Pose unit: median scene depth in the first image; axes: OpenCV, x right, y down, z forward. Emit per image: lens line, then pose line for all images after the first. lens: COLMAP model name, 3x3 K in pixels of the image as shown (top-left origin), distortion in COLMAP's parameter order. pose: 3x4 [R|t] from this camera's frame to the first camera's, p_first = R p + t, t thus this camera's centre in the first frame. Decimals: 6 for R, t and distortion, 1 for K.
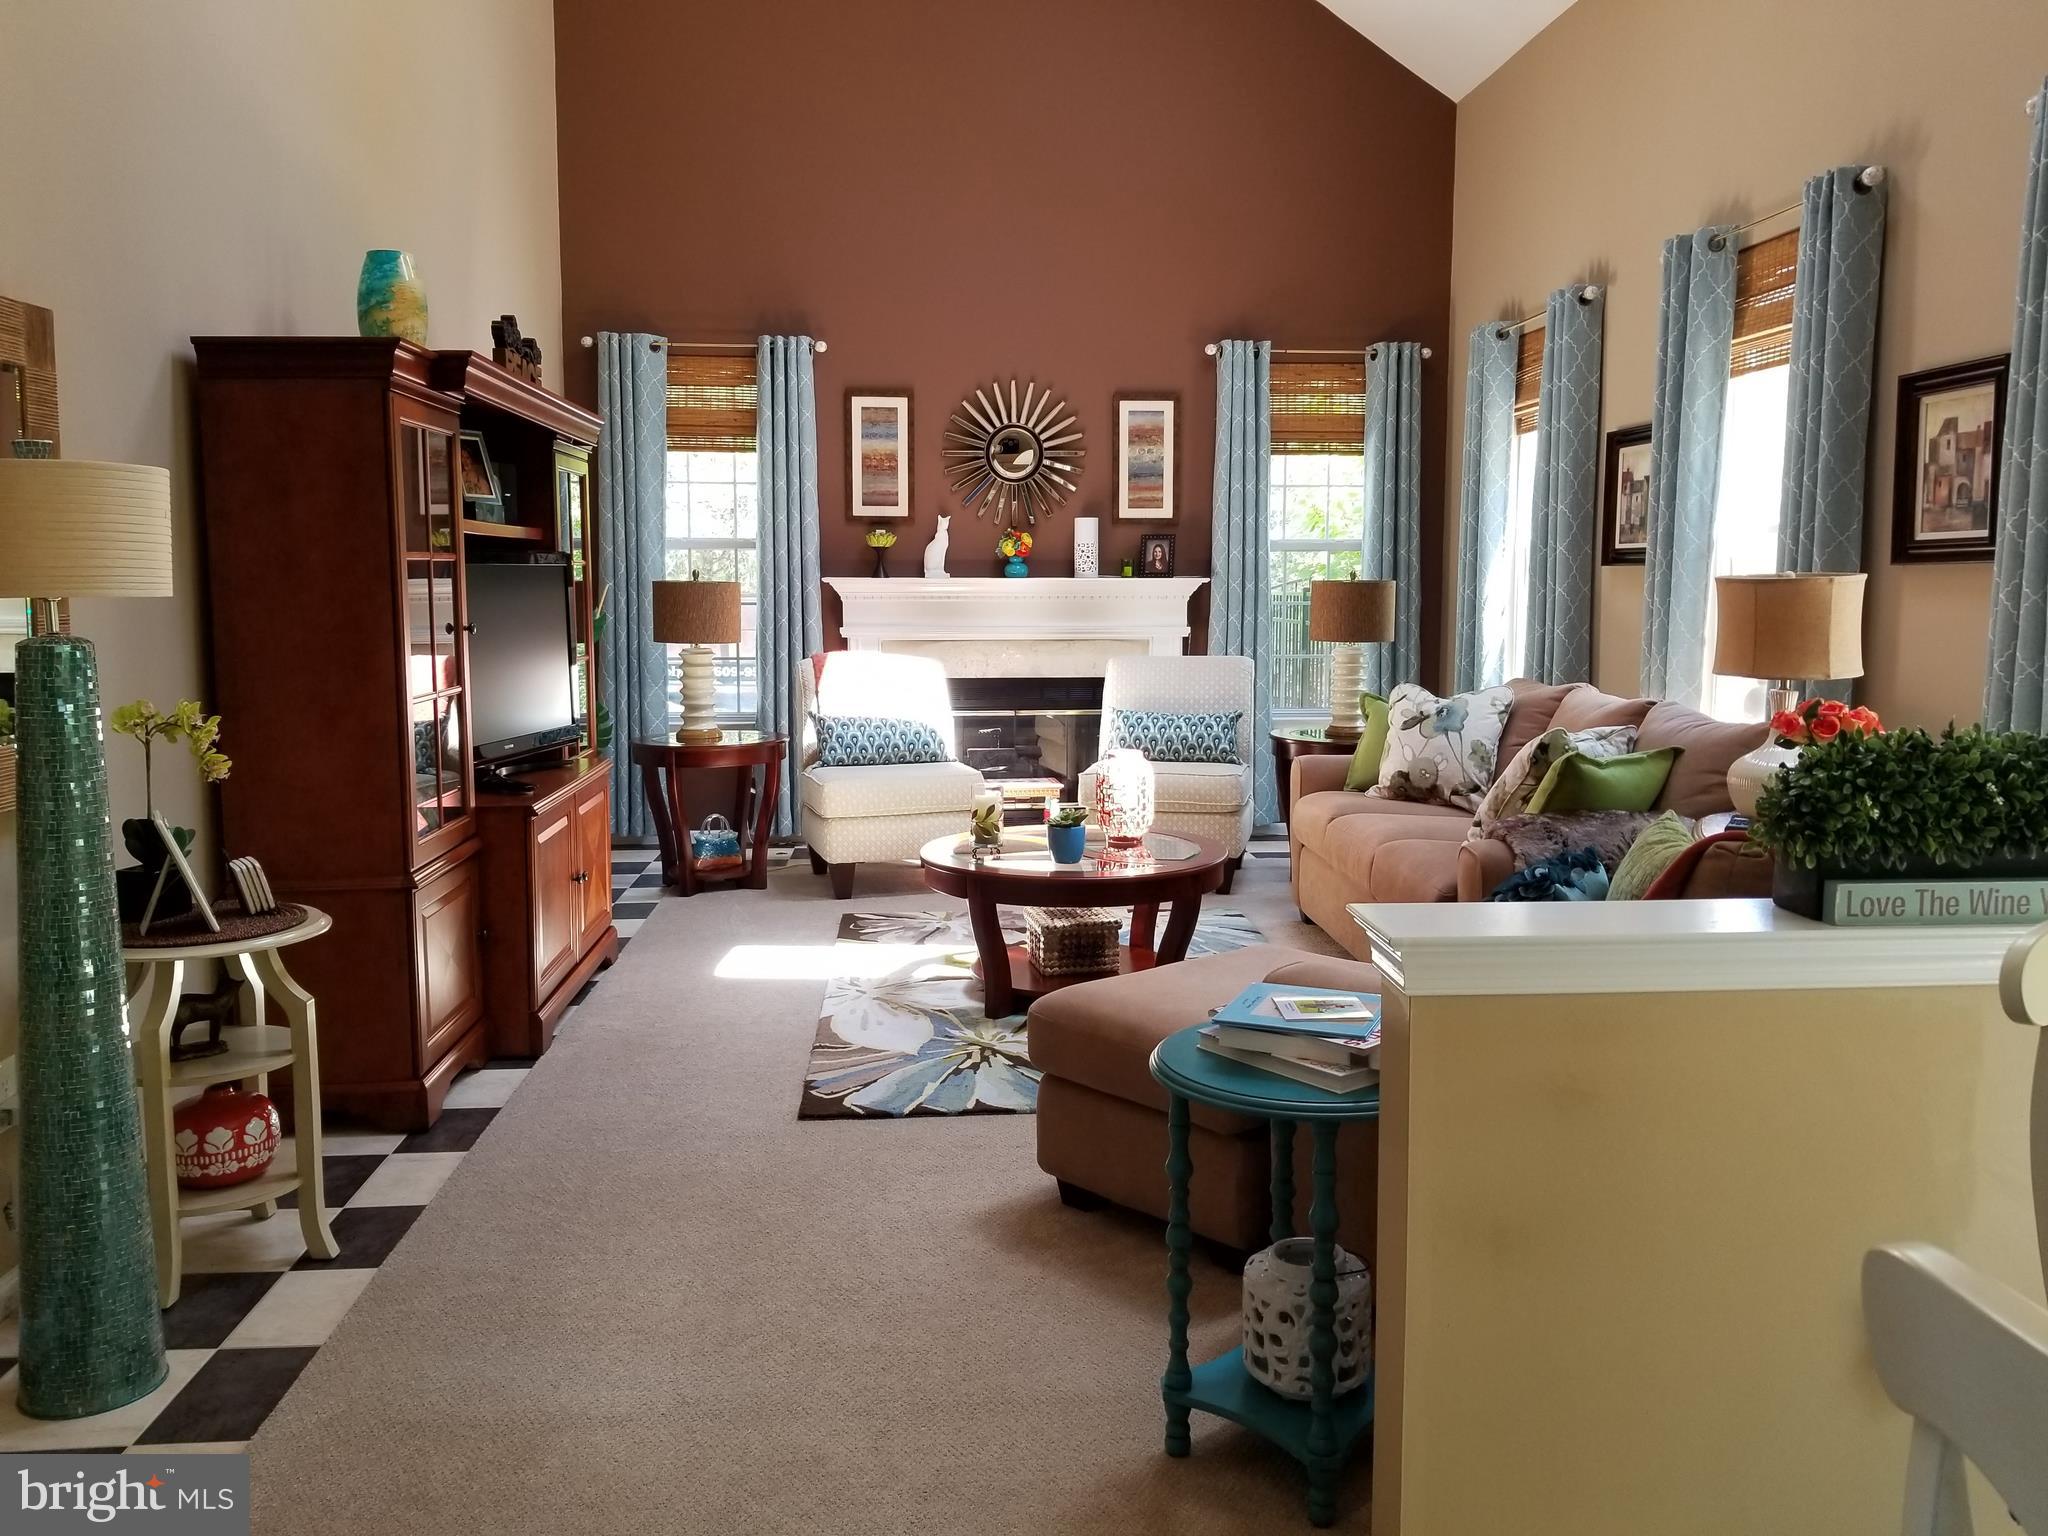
lens RADIAL K [[1597.7, 0, 1091.9], [0, 1597.7, 735.8], [0, 0, 1]] dist [0.070158, -0.105694]
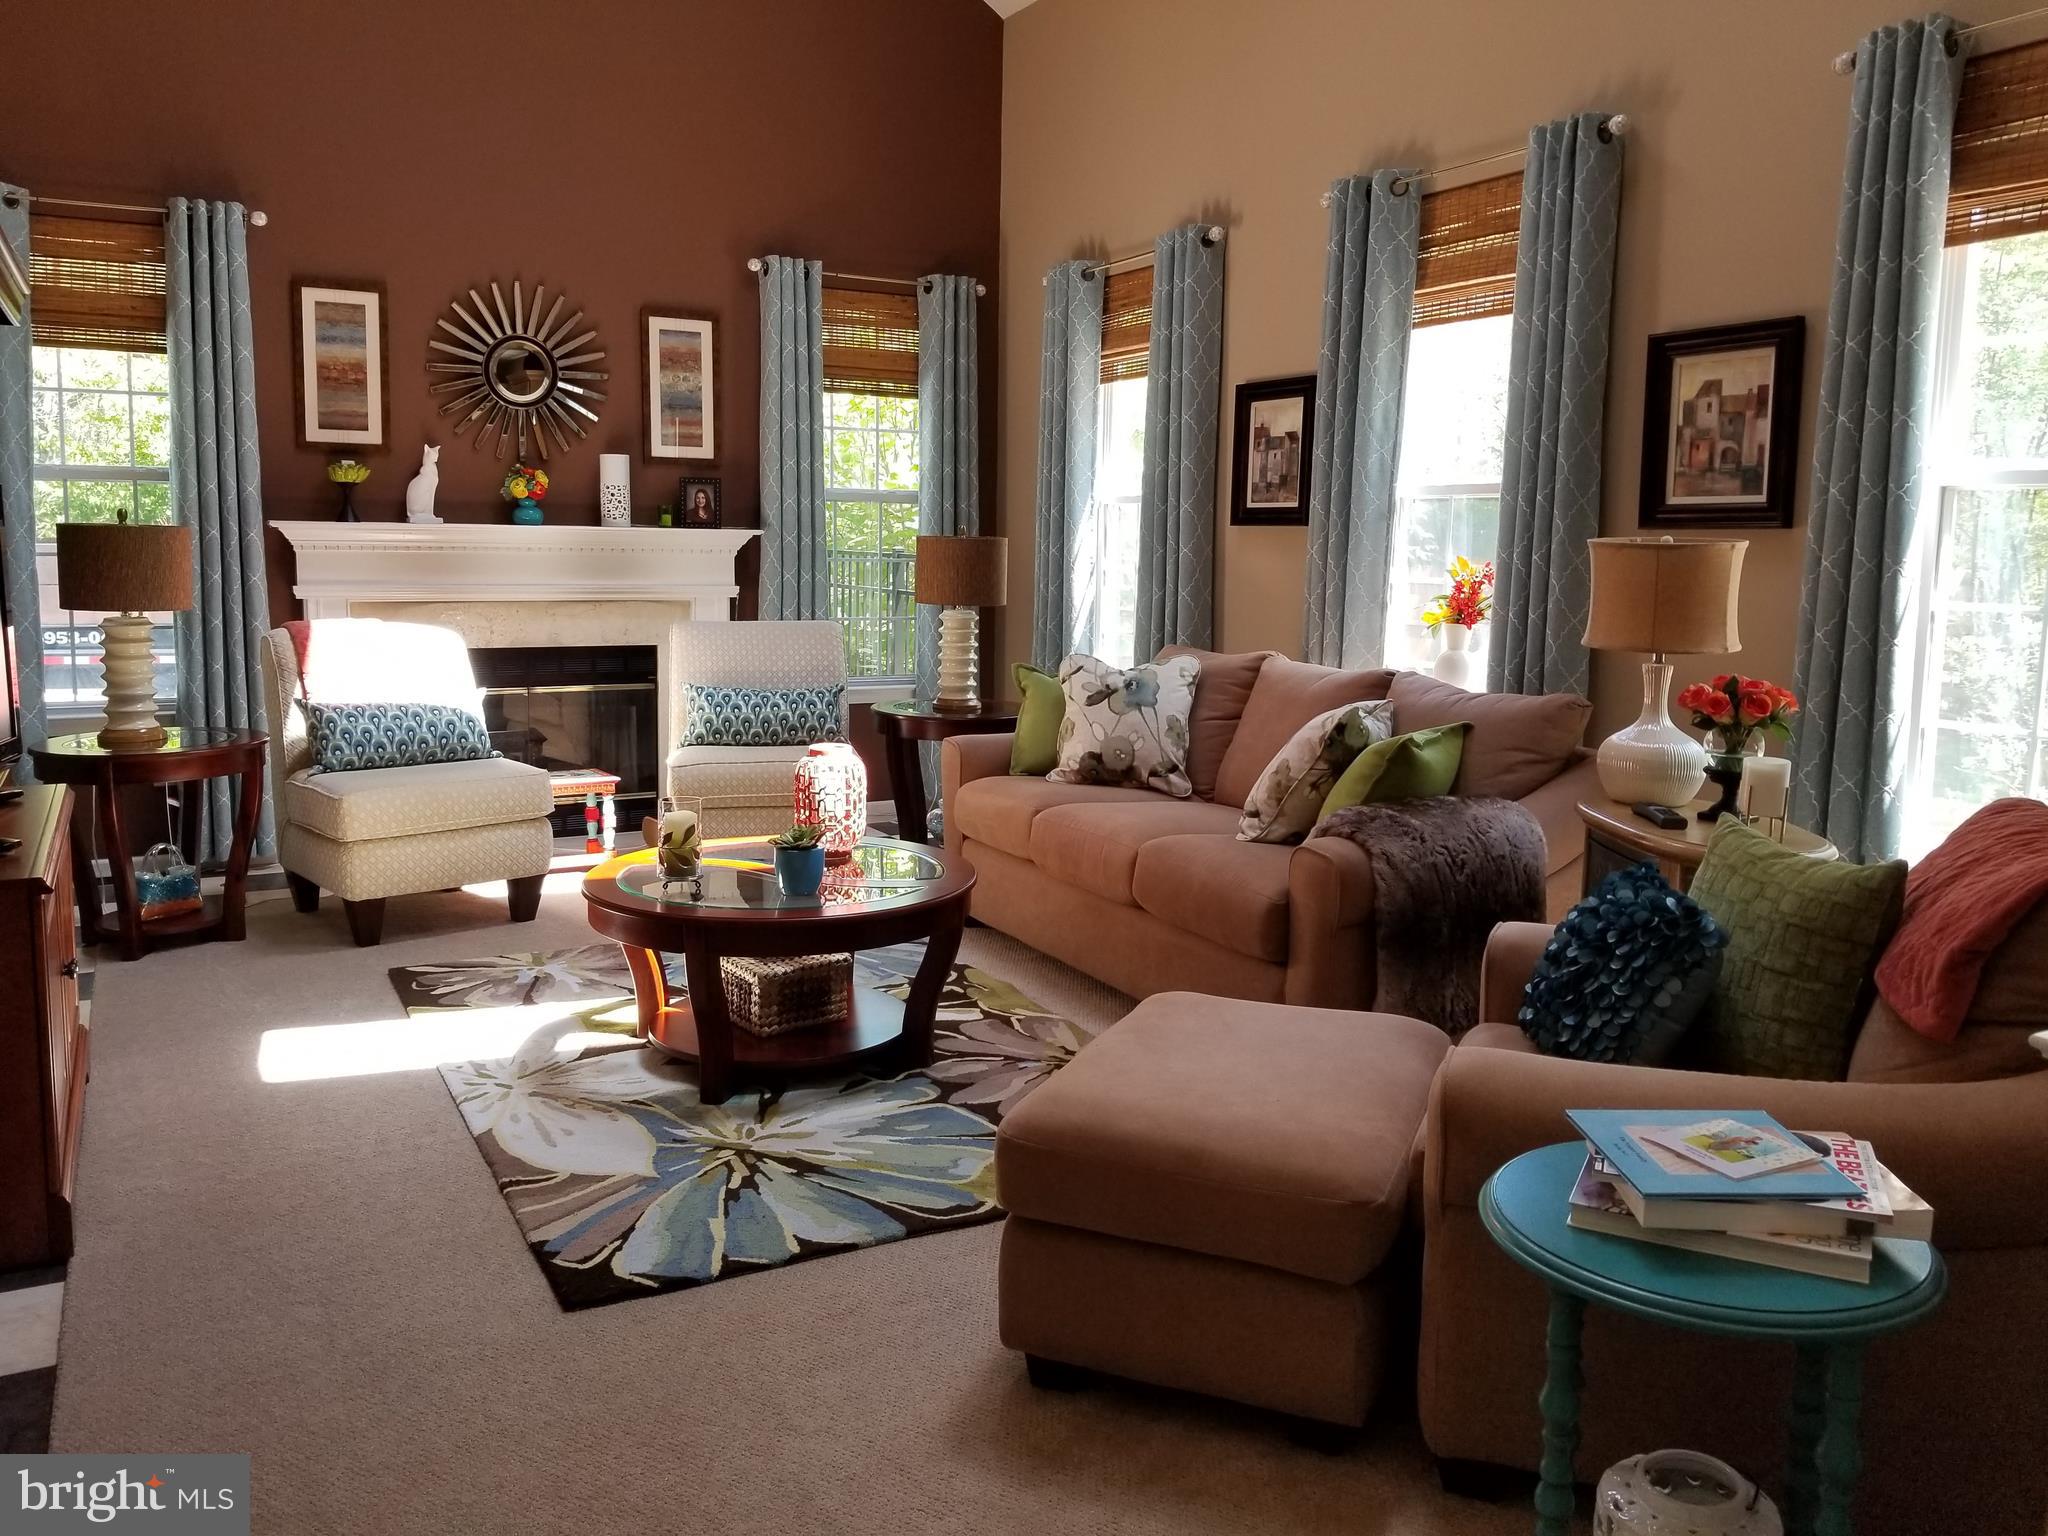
lens RADIAL K [[1597.7, 0, 1097.9], [0, 1597.7, 731.9], [0, 0, 1]] dist [0.070158, -0.105694]
pose [[0.918466, -0.035308, 0.393922, -0.134506], [0.024853, 0.999191, 0.031613, -0.015112], [-0.394719, -0.019245, 0.918600, 0.157482]]
